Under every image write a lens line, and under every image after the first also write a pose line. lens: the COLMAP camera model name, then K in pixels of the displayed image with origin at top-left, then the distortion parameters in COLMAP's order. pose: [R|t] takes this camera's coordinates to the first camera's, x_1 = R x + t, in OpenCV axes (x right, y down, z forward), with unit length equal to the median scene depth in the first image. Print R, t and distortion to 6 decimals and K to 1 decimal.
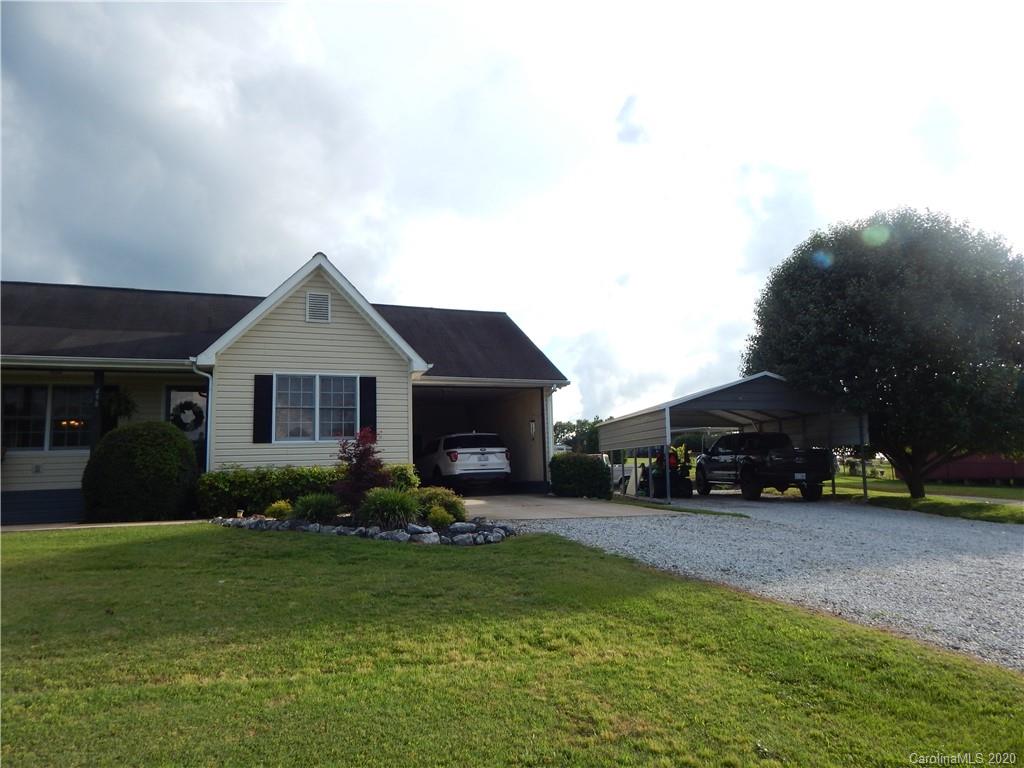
lens RADIAL K [[682.2, 0, 512.0], [0, 682.2, 384.0], [0, 0, 1]] dist [0.019821, -0.014085]
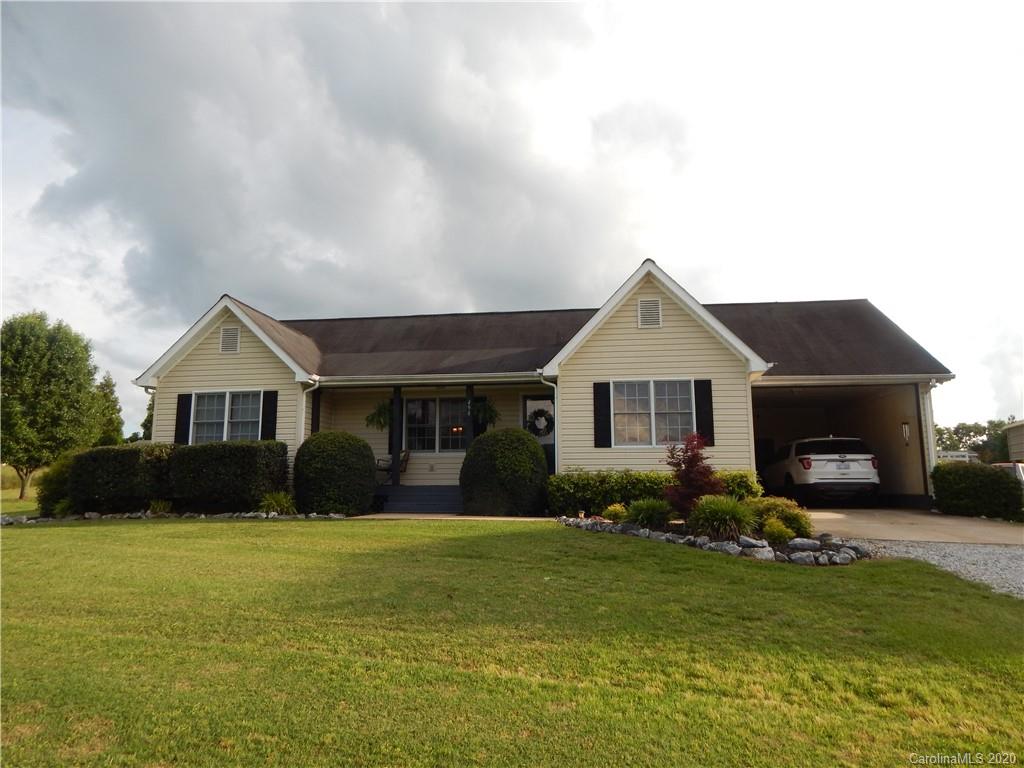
lens RADIAL K [[682.2, 0, 512.0], [0, 682.2, 384.0], [0, 0, 1]] dist [0.019821, -0.014085]
pose [[0.871251, -0.040620, -0.489155, 0.042254], [0.037810, 0.999163, -0.015628, 0.000477], [0.489380, -0.004879, 0.872057, 0.033810]]
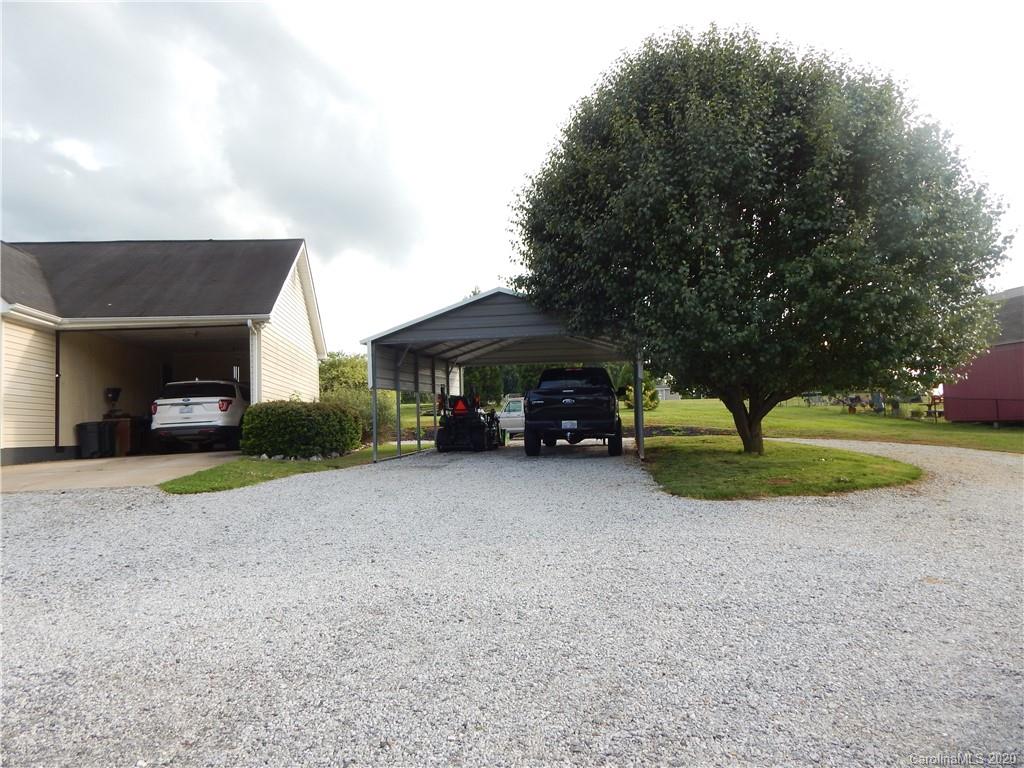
lens RADIAL K [[682.2, 0, 512.0], [0, 682.2, 384.0], [0, 0, 1]] dist [0.019821, -0.014085]
pose [[0.966555, -0.028544, -0.254867, 1.079763], [0.051790, 0.995037, 0.084965, 0.046485], [0.251177, -0.095323, 0.963236, 0.528288]]
